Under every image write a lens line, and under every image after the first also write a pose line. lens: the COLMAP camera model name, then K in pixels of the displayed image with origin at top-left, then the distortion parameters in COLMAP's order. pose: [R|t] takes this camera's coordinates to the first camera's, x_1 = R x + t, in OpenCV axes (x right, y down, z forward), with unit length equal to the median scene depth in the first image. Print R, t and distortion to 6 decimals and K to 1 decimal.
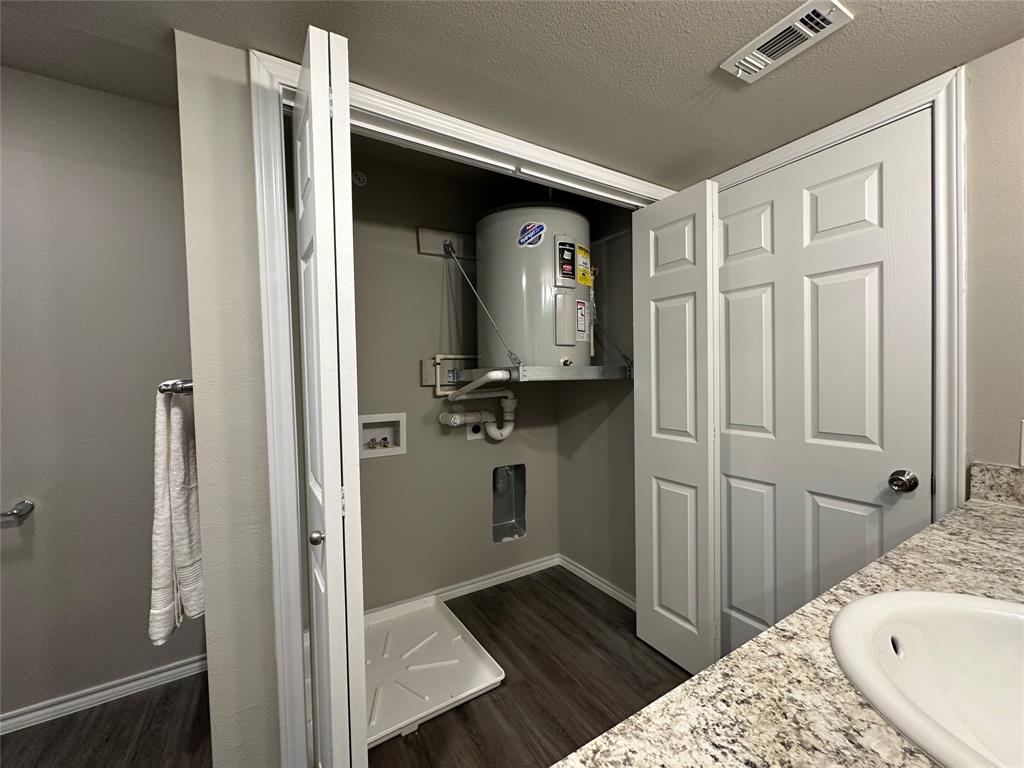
lens RADIAL K [[407.7, 0, 512.0], [0, 407.7, 384.0], [0, 0, 1]] dist [-0.000291, 0.000319]
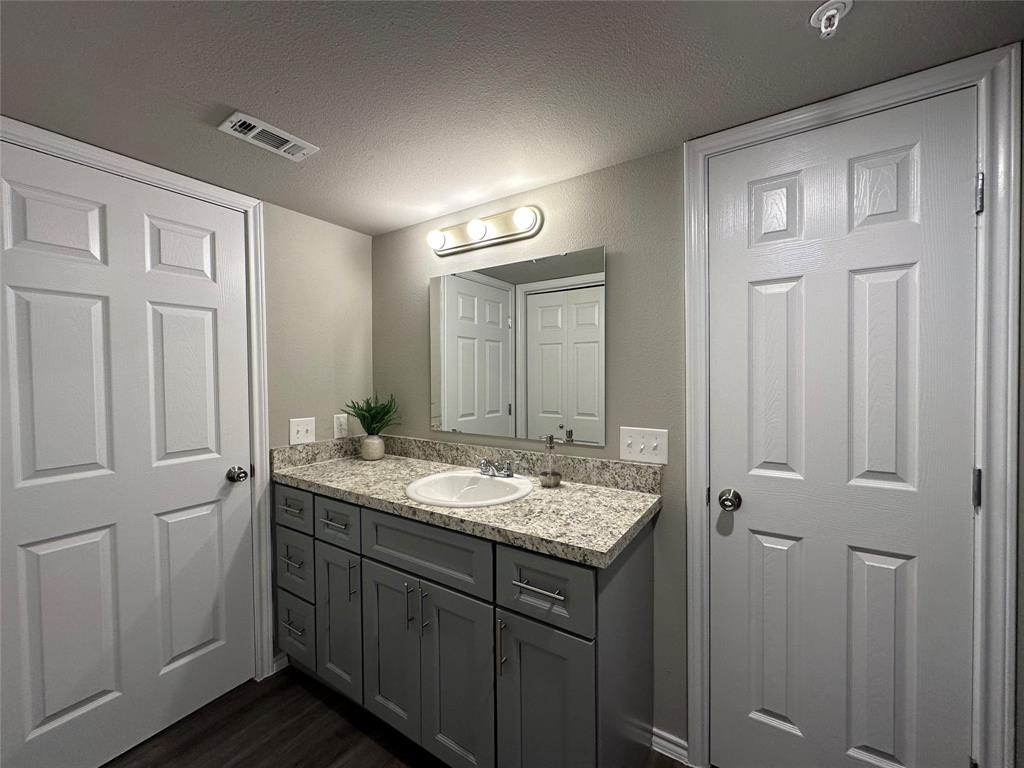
lens RADIAL K [[407.7, 0, 512.0], [0, 407.7, 384.0], [0, 0, 1]] dist [-0.000291, 0.000319]
pose [[-0.421258, -0.000830, 0.906940, -0.636705], [0.040706, 0.998975, 0.019821, -0.050403], [-0.906027, 0.045268, -0.420792, 0.696142]]
